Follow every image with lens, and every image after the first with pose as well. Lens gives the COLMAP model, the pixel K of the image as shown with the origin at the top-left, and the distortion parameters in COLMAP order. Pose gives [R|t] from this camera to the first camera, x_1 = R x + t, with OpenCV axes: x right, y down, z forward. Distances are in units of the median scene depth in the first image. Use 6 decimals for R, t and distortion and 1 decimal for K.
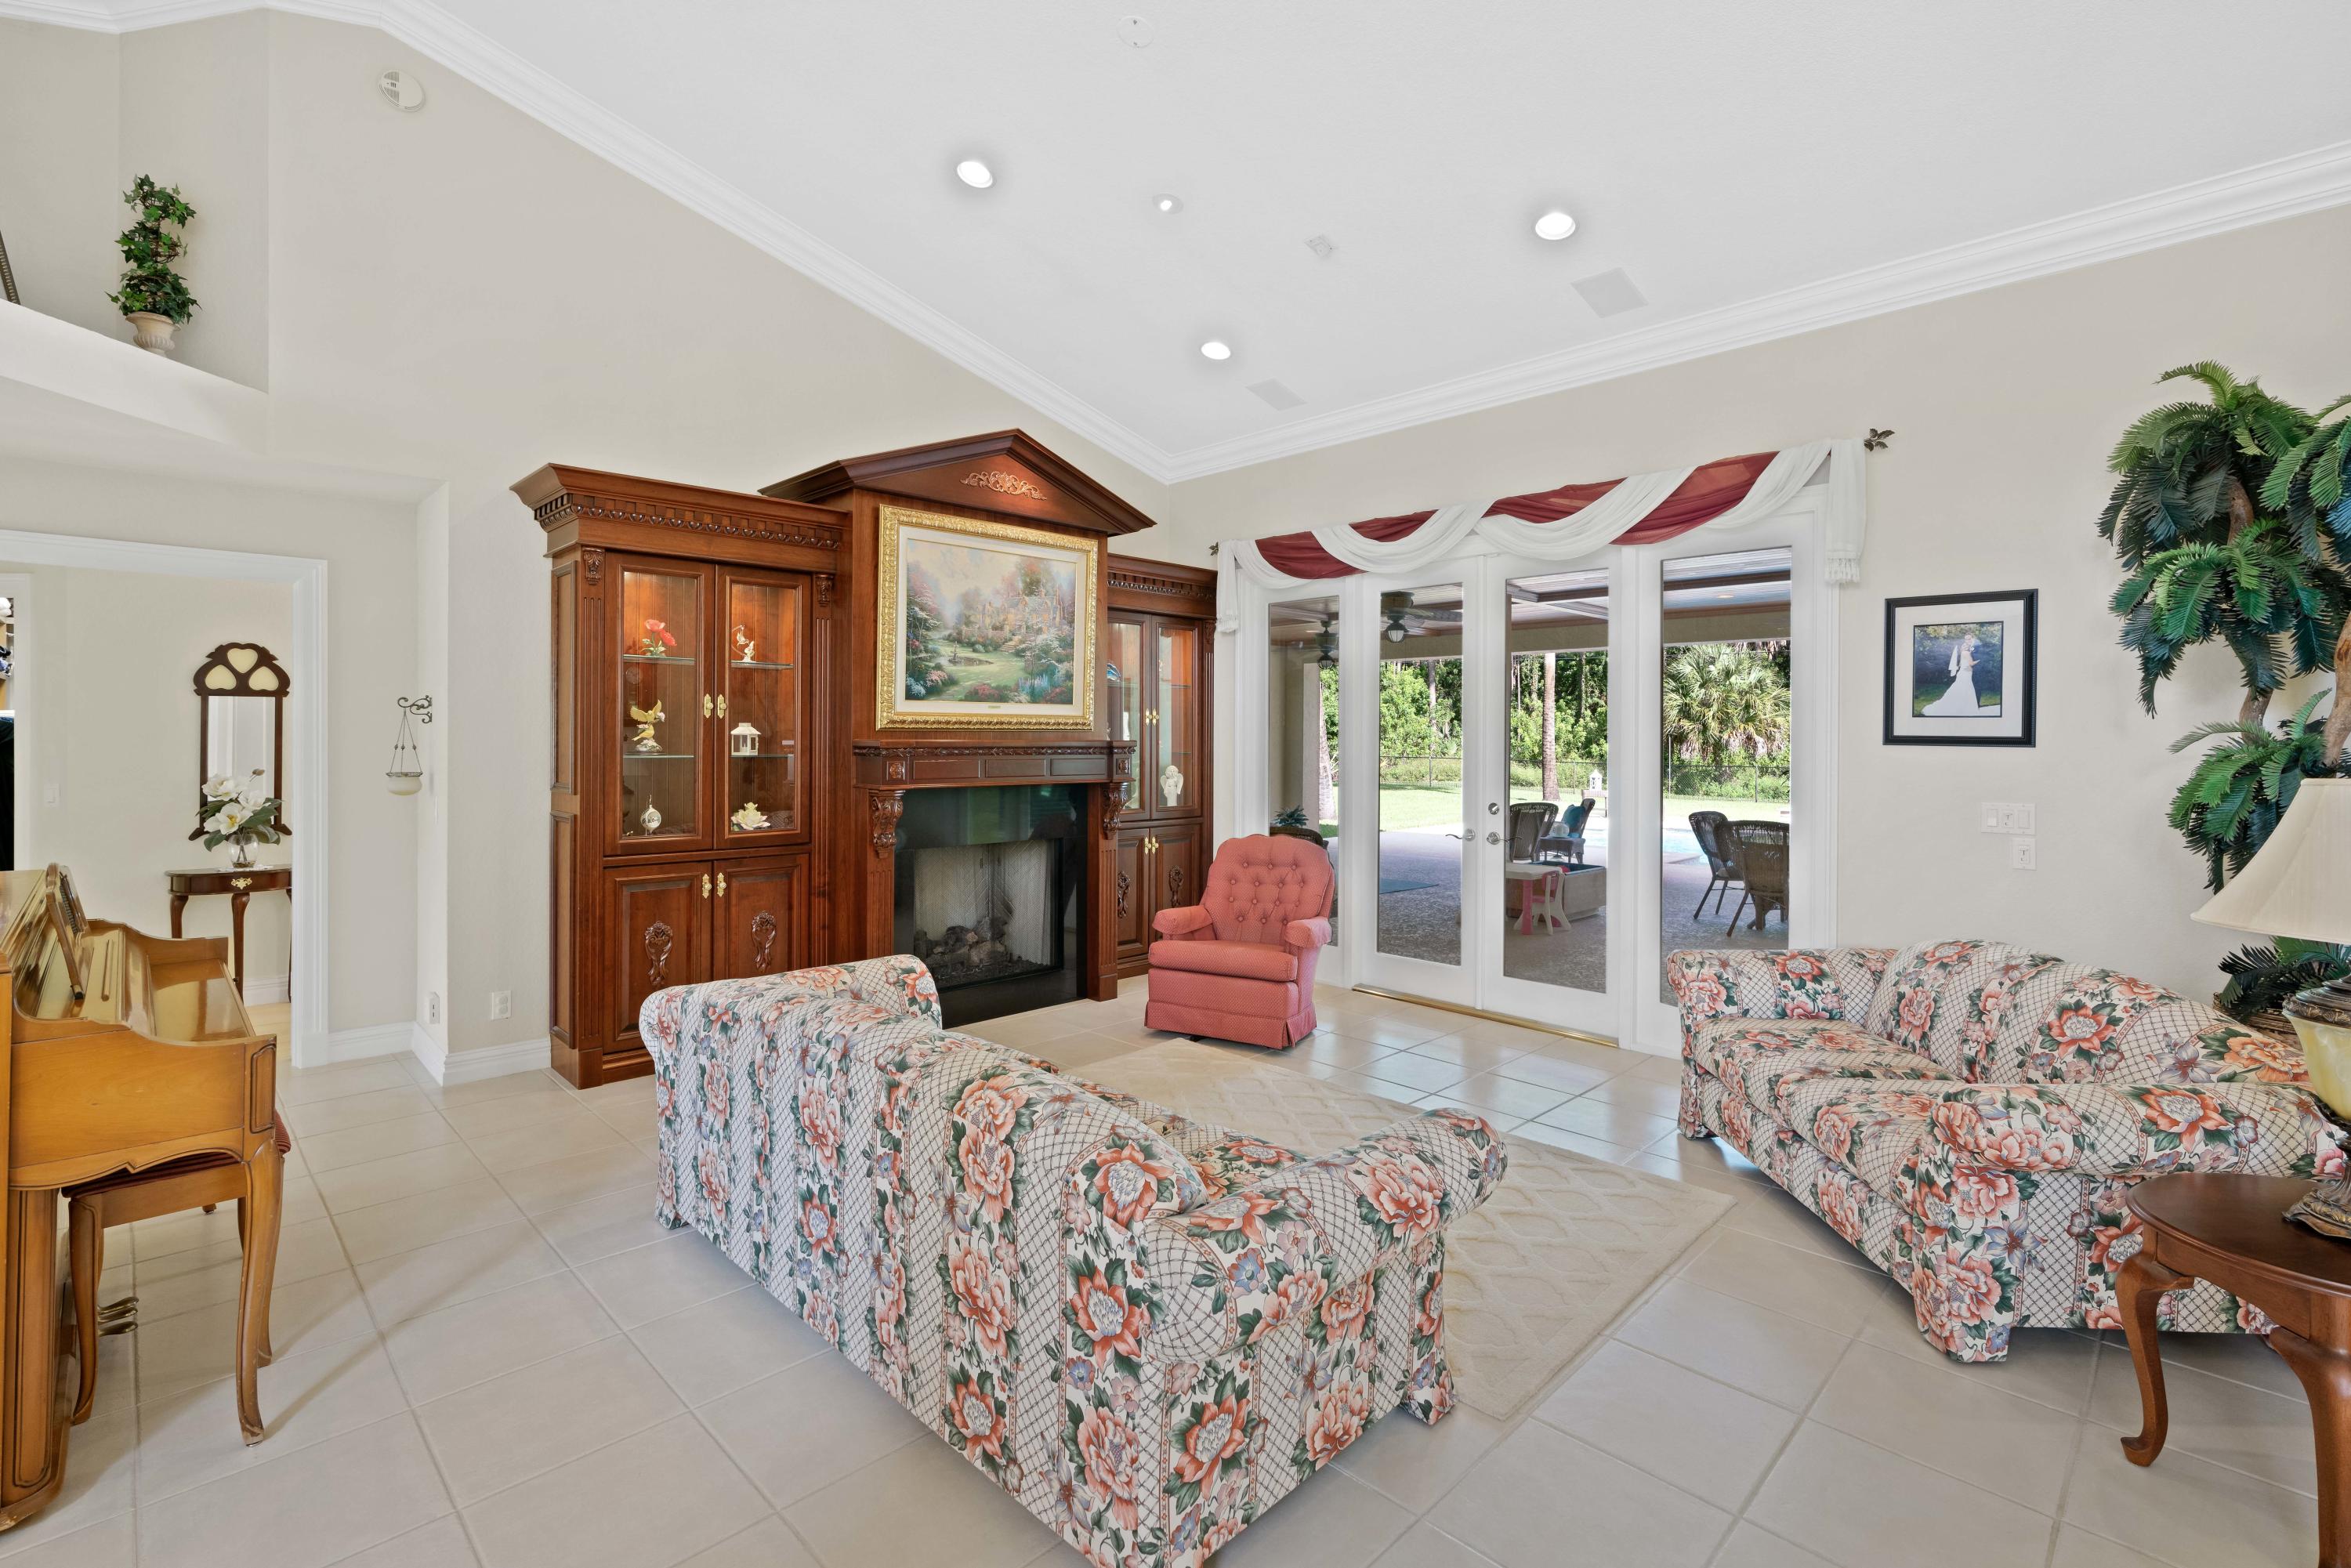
lens RADIAL K [[1070.9, 0, 1172.3], [0, 1070.9, 741.5], [0, 0, 1]] dist [-0.001965, 0.000497]
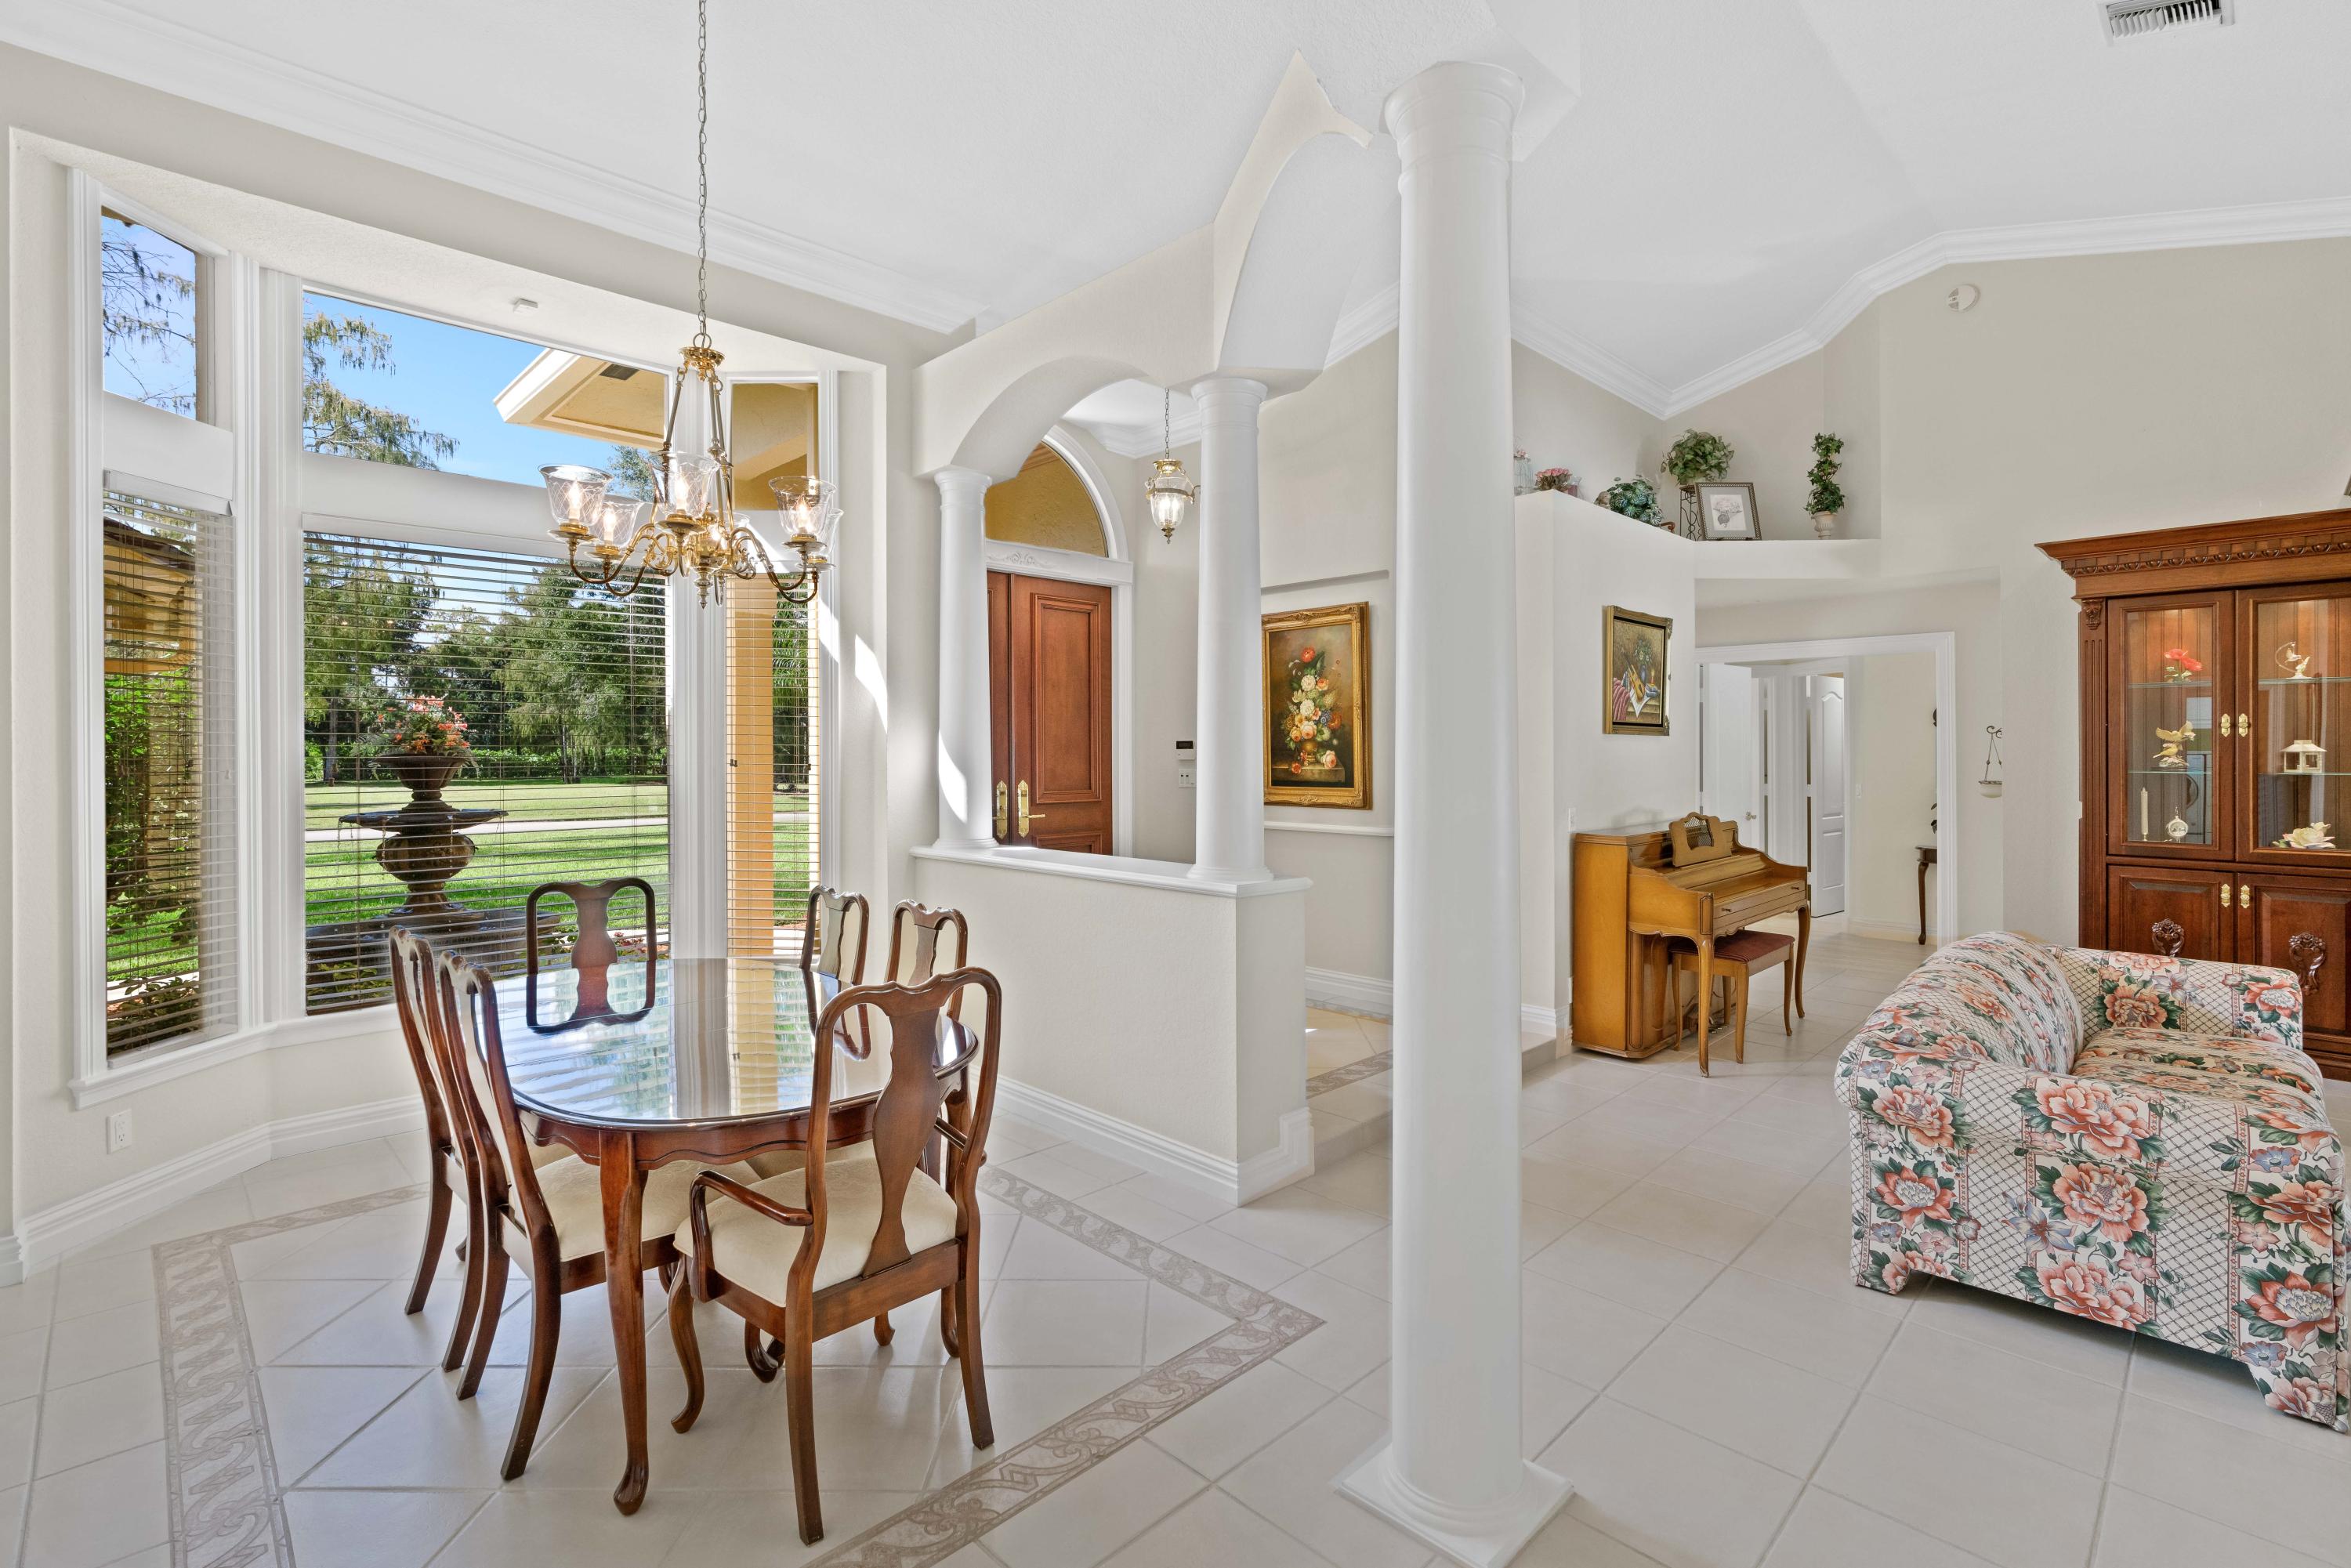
lens RADIAL K [[1078.2, 0, 1182.7], [0, 1078.2, 748.6], [0, 0, 1]] dist [-0.001791, 0.000589]
pose [[0.005110, -0.008056, -0.999954, 0.619473], [-0.002183, 0.999965, -0.008067, 0.000887], [0.999985, 0.002225, 0.005093, -0.037534]]
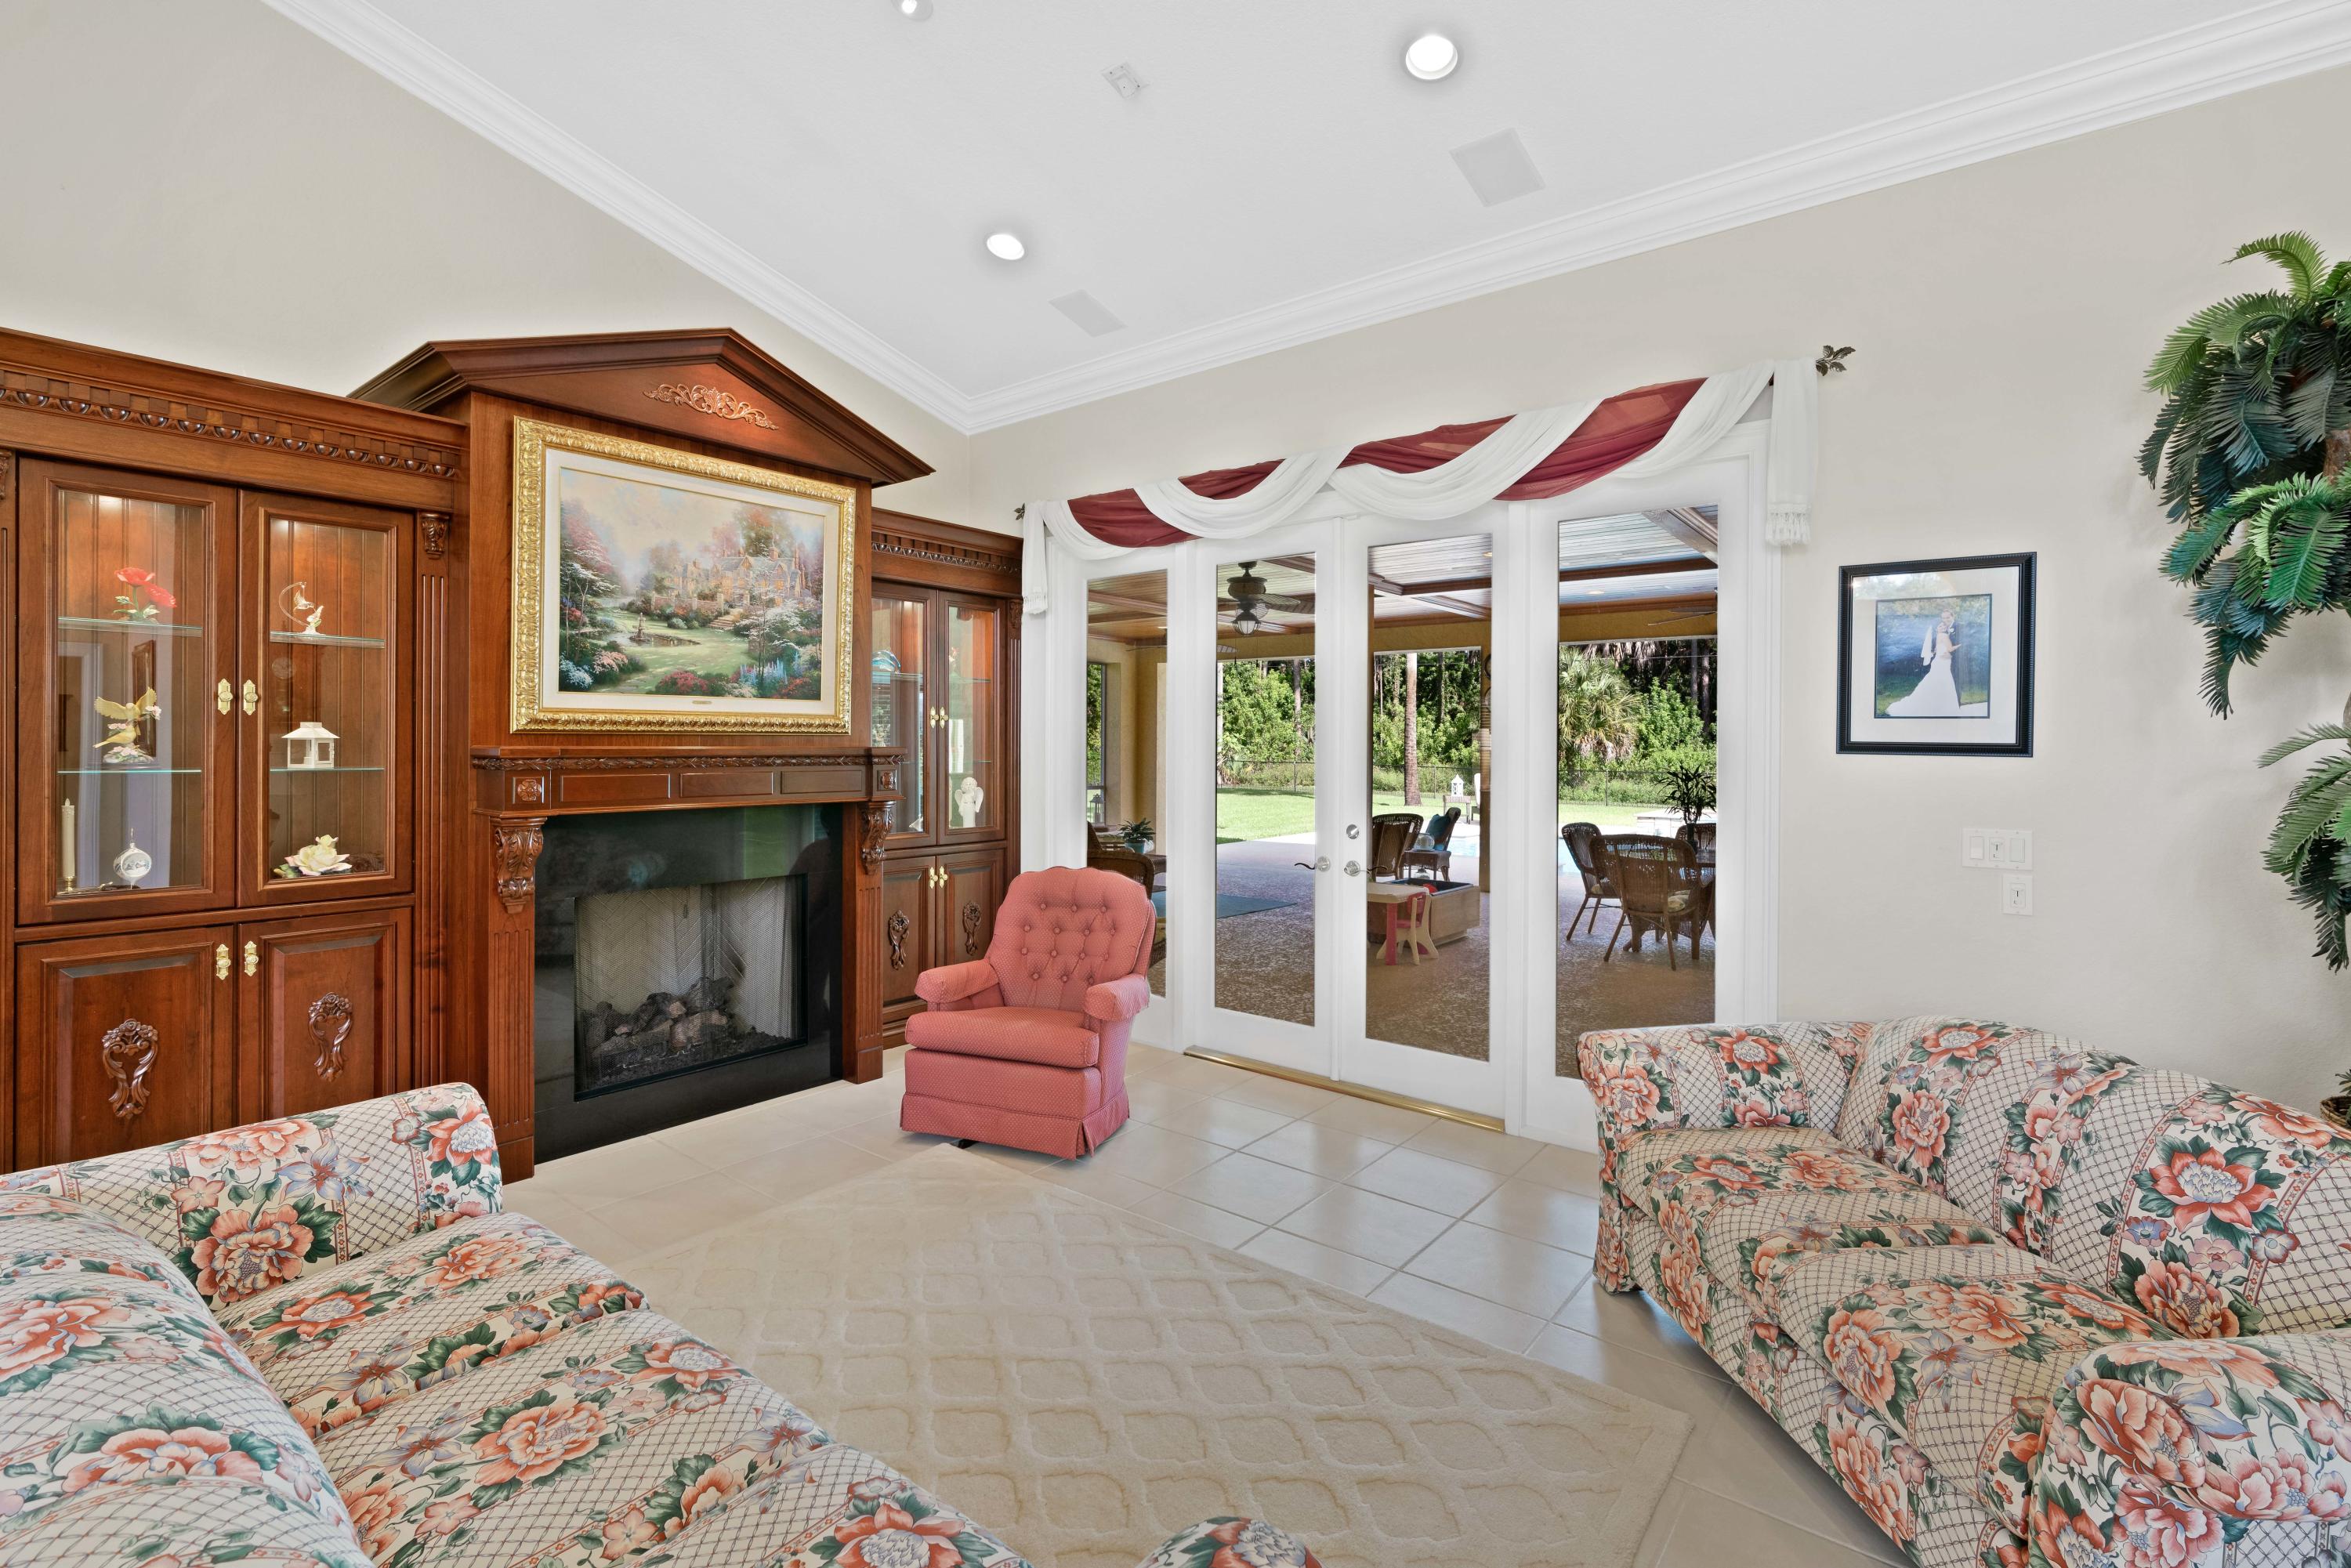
lens RADIAL K [[1062.1, 0, 1168.1], [0, 1062.1, 746.4], [0, 0, 1]] dist [-0.001504, 0.000355]
pose [[0.993375, 0.000140, 0.114919, 0.082265], [-0.000181, 1.000000, 0.000343, -0.002025], [-0.114919, -0.000361, 0.993375, 0.259509]]
